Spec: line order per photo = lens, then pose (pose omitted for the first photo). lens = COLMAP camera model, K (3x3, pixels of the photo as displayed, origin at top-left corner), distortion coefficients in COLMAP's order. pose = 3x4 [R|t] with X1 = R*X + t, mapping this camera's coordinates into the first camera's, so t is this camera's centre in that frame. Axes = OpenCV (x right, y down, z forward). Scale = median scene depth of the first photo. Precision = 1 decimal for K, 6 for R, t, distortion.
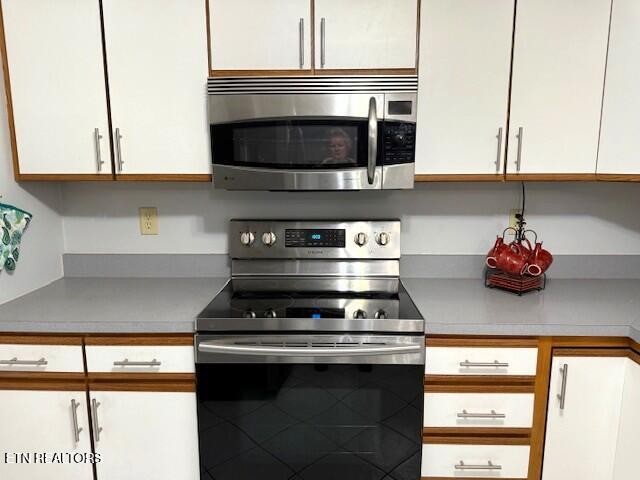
lens RADIAL K [[450.7, 0, 320.0], [0, 450.7, 240.0], [0, 0, 1]] dist [-0.004191, -0.003671]
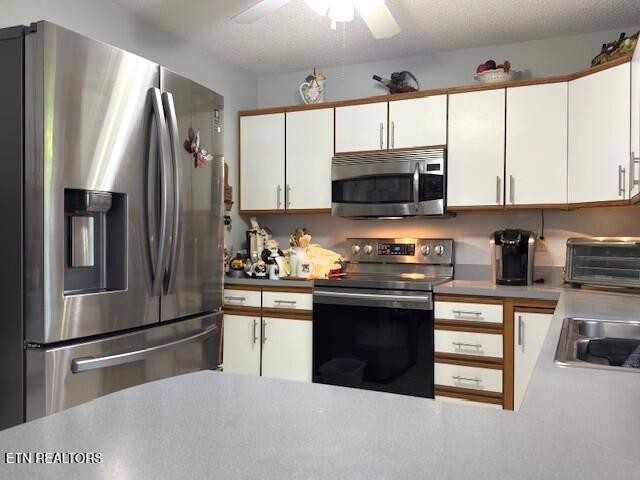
lens RADIAL K [[450.7, 0, 320.0], [0, 450.7, 240.0], [0, 0, 1]] dist [-0.004191, -0.003671]
pose [[0.920640, 0.016097, -0.390080, 0.462009], [-0.073916, 0.988266, -0.133670, 0.249303], [0.383351, 0.151895, 0.911027, -0.714149]]
